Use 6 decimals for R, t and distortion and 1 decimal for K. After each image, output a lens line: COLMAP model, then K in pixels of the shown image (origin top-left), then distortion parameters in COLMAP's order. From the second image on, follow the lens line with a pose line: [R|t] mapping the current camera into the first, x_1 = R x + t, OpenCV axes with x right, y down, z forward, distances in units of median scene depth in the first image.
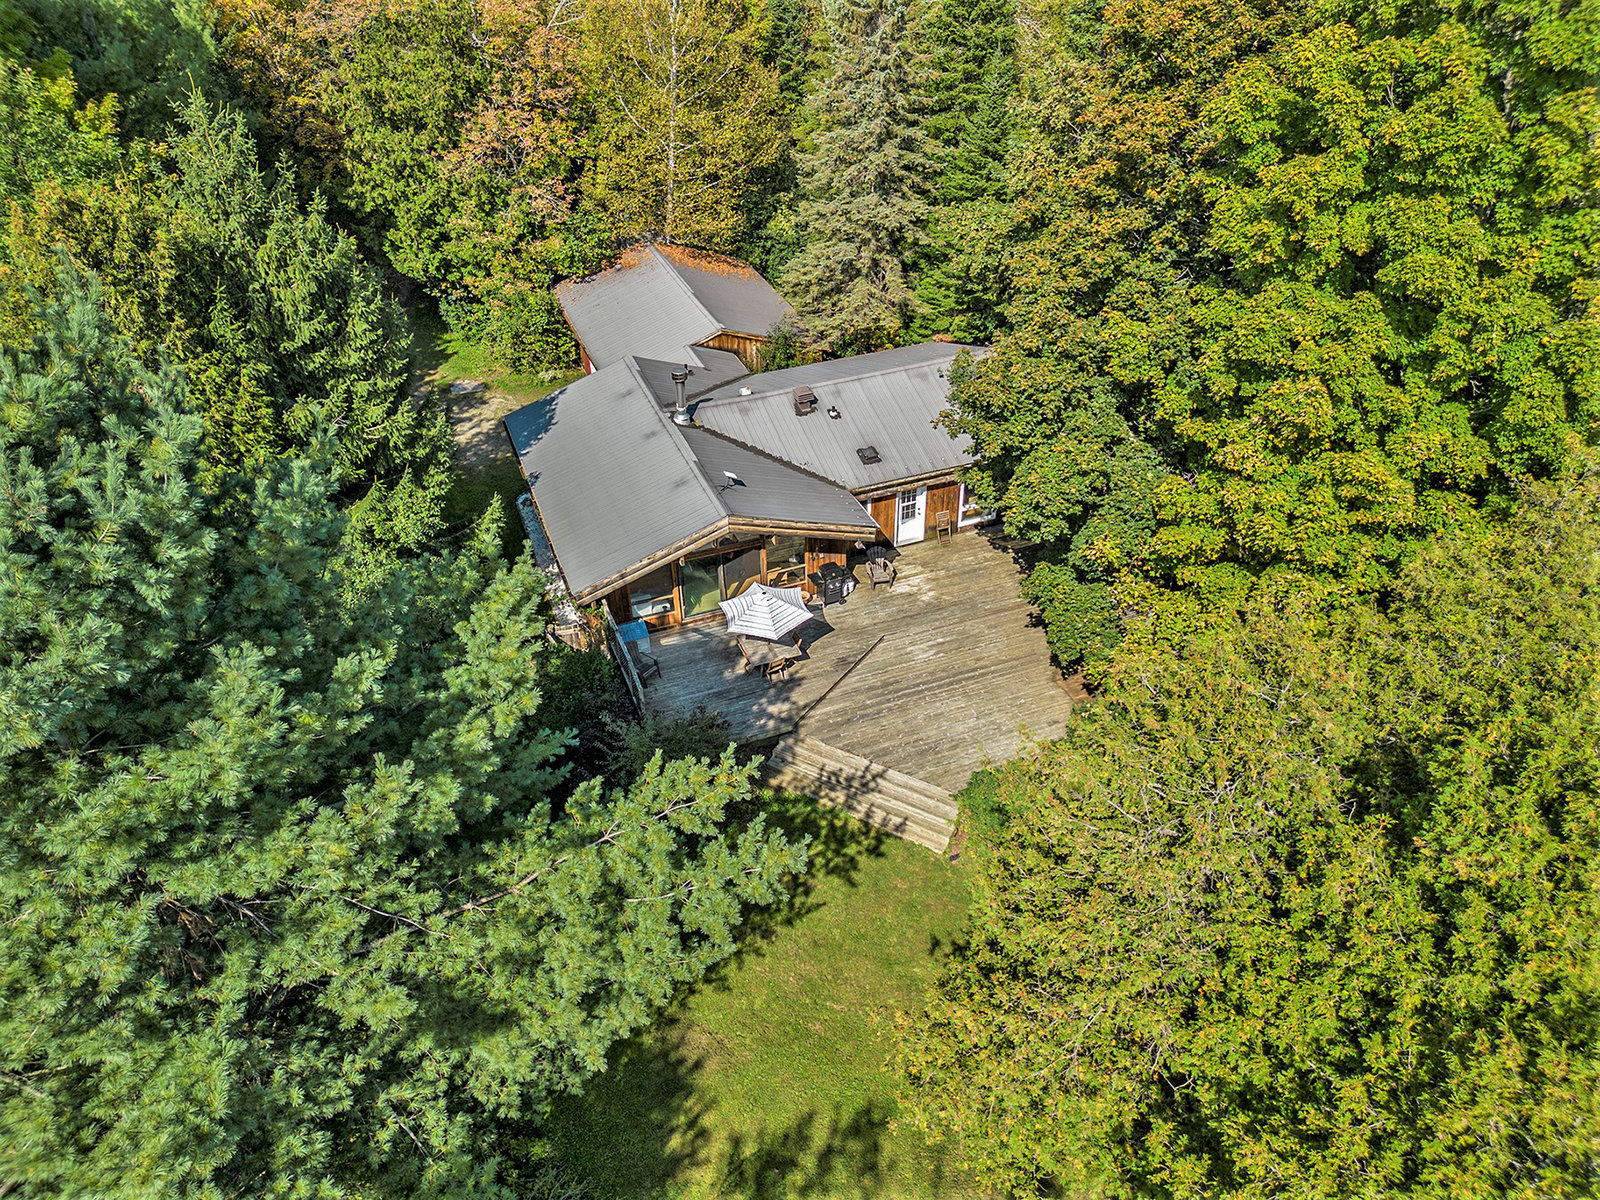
lens RADIAL K [[1133.5, 0, 800.0], [0, 1133.5, 600.0], [0, 0, 1]] dist [0.030289, -0.002485]
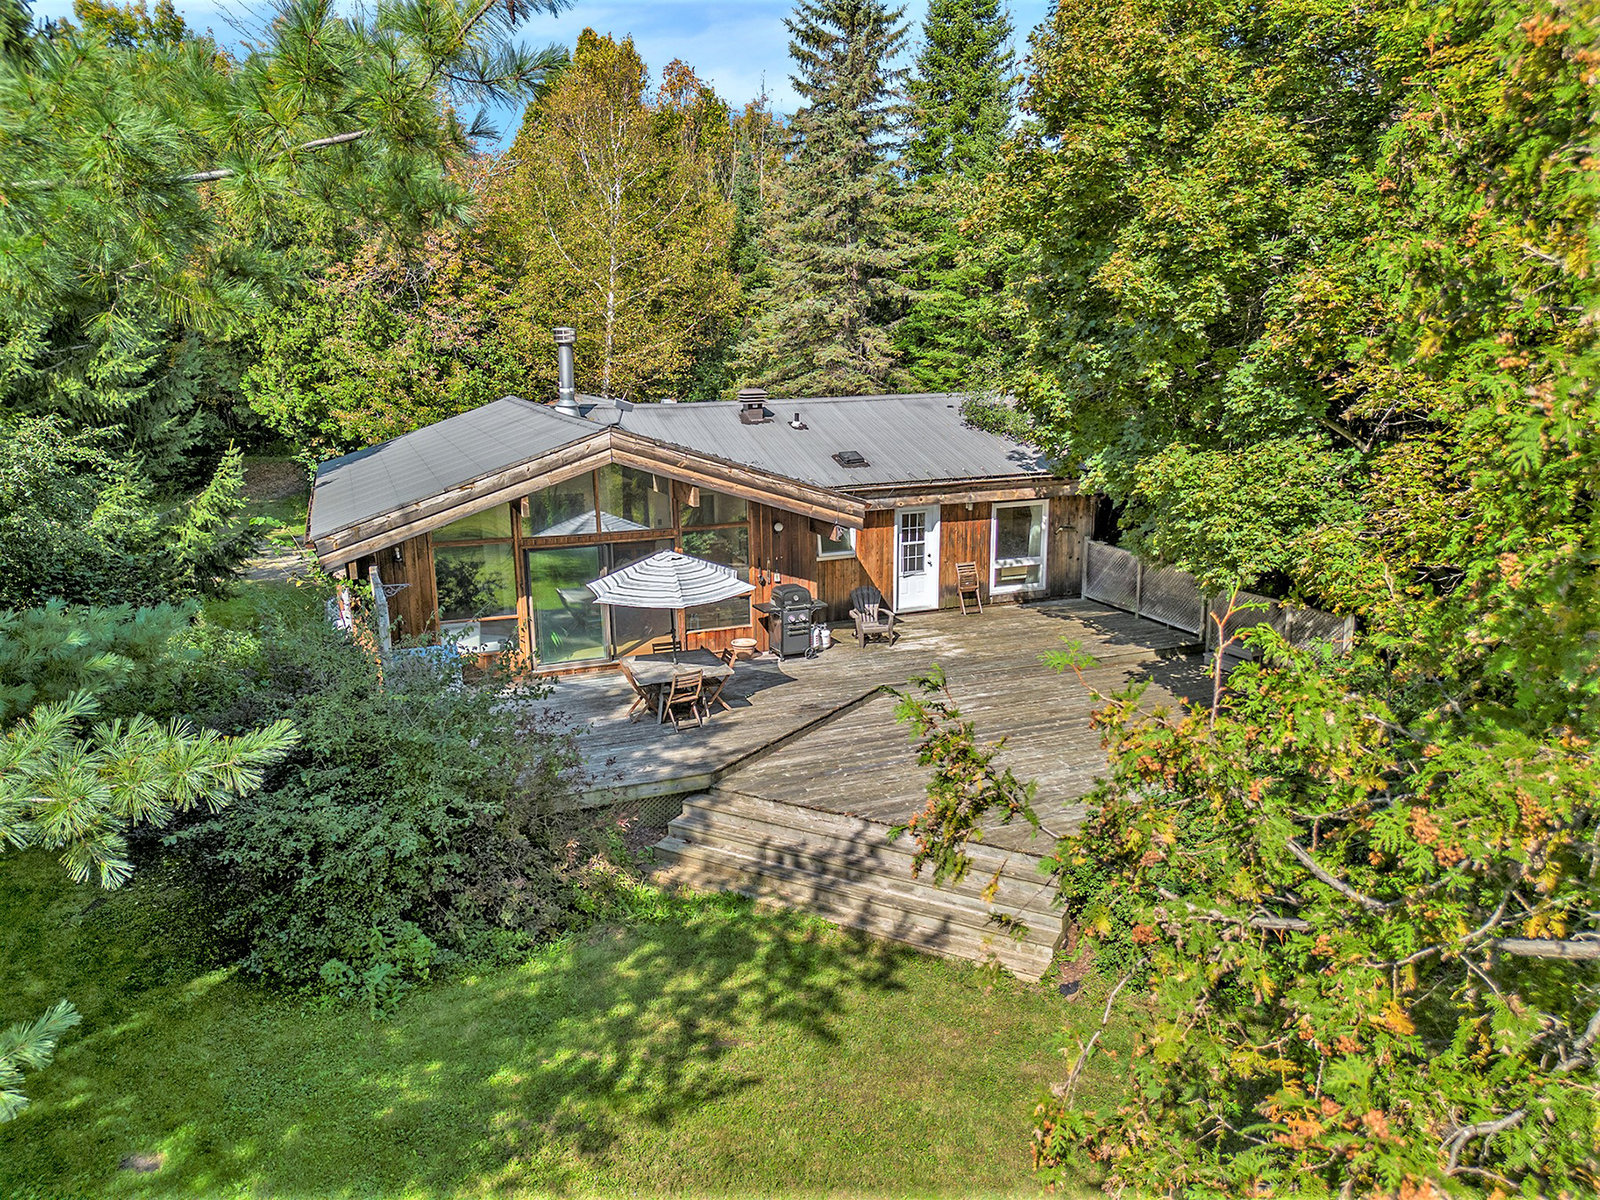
lens RADIAL K [[1133.5, 0, 800.0], [0, 1133.5, 600.0], [0, 0, 1]] dist [0.030289, -0.002485]
pose [[0.999810, 0.008371, 0.017601, 0.020564], [-0.000685, 0.917606, -0.397492, 0.200606], [-0.019478, 0.397404, 0.917437, 0.424292]]
